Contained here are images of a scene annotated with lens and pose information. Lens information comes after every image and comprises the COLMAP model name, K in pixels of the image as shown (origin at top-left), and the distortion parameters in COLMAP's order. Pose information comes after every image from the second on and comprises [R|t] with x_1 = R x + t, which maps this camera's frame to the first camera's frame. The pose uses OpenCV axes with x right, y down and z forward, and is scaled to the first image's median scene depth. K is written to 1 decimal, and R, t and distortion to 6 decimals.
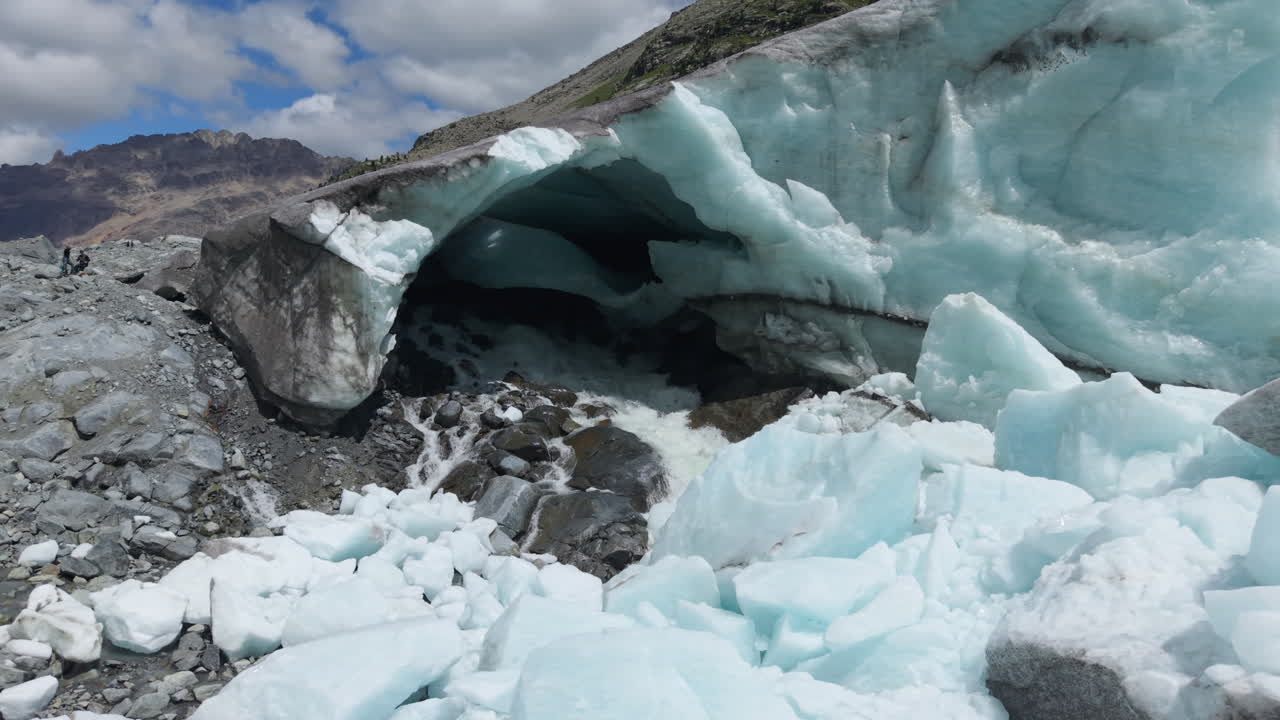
lens RADIAL K [[926.1, 0, 640.0], [0, 926.1, 360.0], [0, 0, 1]] dist [0.027780, -0.004525]
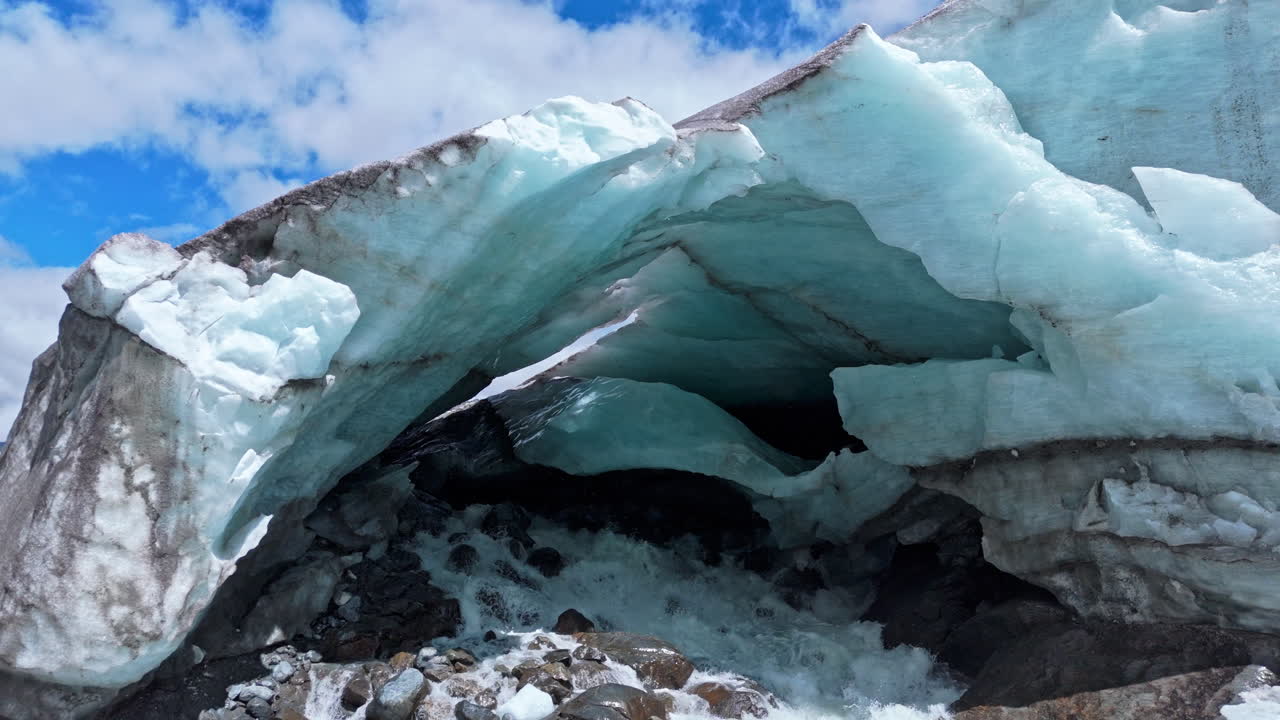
lens RADIAL K [[926.1, 0, 640.0], [0, 926.1, 360.0], [0, 0, 1]] dist [0.027780, -0.004525]
pose [[0.977059, -0.047254, -0.207661, 0.014551], [-0.011305, 0.962191, -0.272143, 0.021577], [0.212670, 0.268247, 0.939582, 0.579575]]
